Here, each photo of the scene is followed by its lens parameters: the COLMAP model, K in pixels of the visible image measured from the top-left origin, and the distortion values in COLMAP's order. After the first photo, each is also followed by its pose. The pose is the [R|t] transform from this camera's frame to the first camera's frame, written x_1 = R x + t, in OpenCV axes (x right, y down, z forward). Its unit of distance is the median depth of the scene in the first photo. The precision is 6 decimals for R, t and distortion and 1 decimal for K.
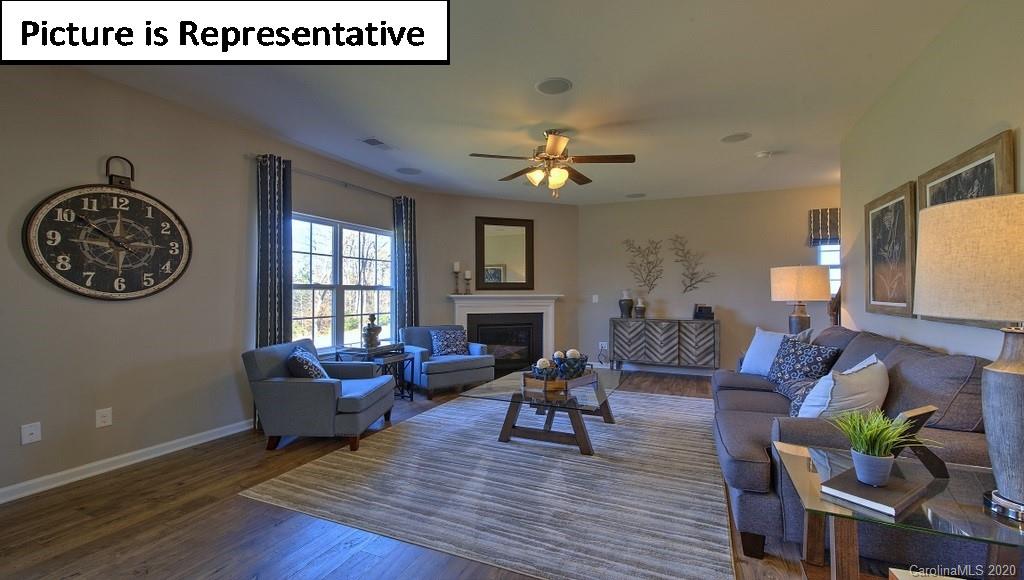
lens RADIAL K [[441.2, 0, 504.0], [0, 441.2, 286.8], [0, 0, 1]] dist [0.009824, -0.002890]
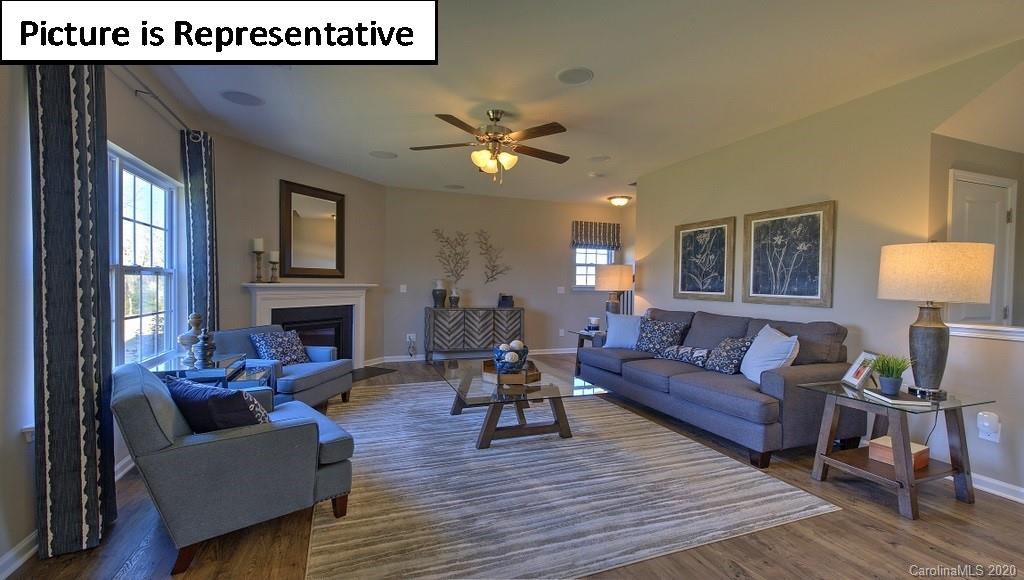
lens RADIAL K [[441.2, 0, 521.8], [0, 441.2, 291.7], [0, 0, 1]] dist [0.009824, -0.002890]
pose [[0.701313, -0.005252, 0.712834, -0.606848], [-0.021143, 0.999380, 0.028165, 0.003753], [-0.712540, -0.034824, 0.700767, 0.332748]]
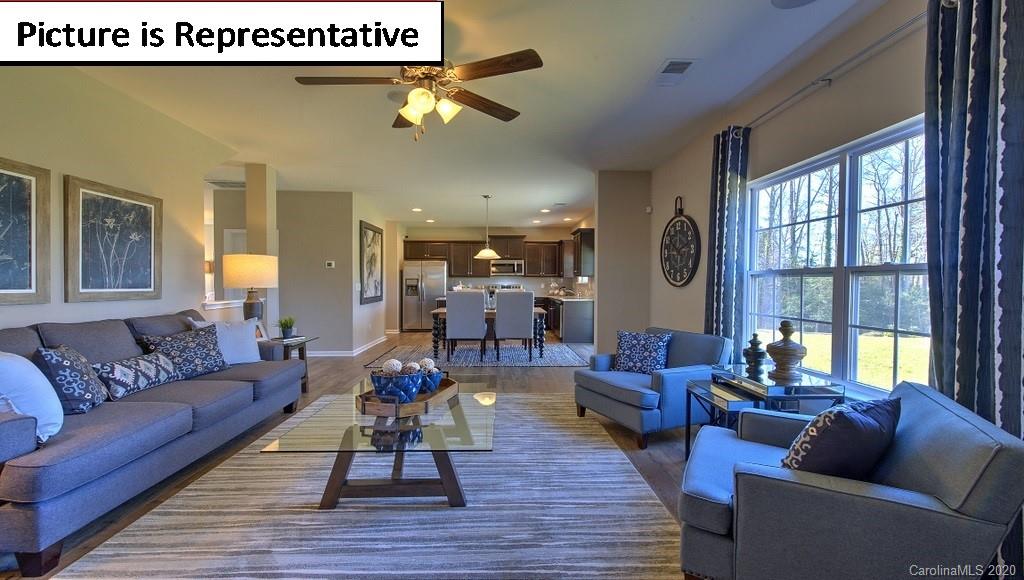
lens RADIAL K [[441.2, 0, 510.8], [0, 441.2, 289.9], [0, 0, 1]] dist [0.009824, -0.002890]
pose [[-0.891231, 0.003215, -0.453538, 0.343999], [0.002190, 0.999994, 0.002785, 0.031714], [0.453544, 0.001488, -0.891233, 1.918874]]
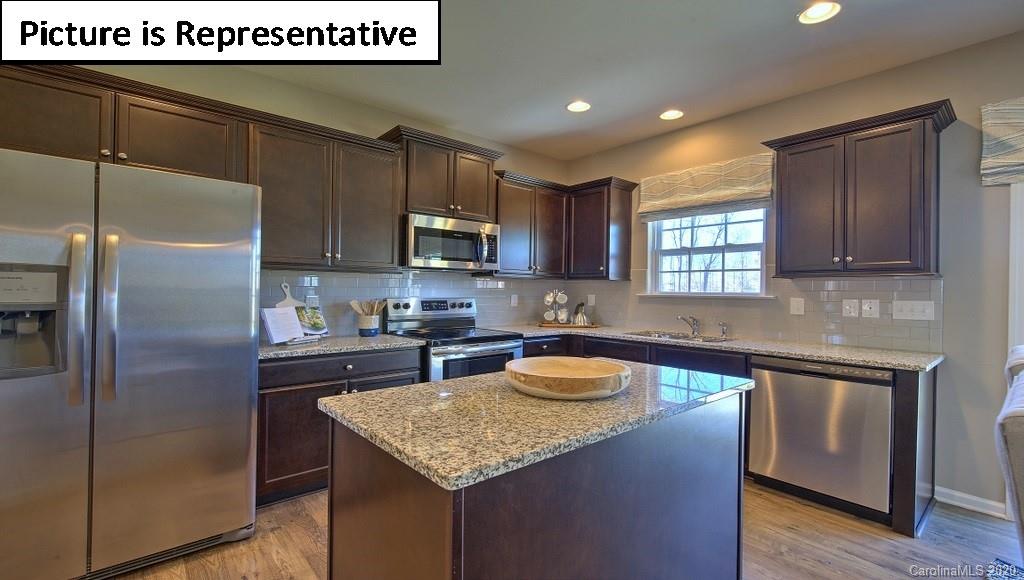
lens RADIAL K [[441.2, 0, 517.8], [0, 441.2, 289.0], [0, 0, 1]] dist [0.009824, -0.002890]
pose [[-0.415444, -0.008690, -0.909577, -0.239357], [-0.001741, 0.999960, -0.008758, -0.011409], [0.909617, -0.002055, -0.415442, -0.451239]]
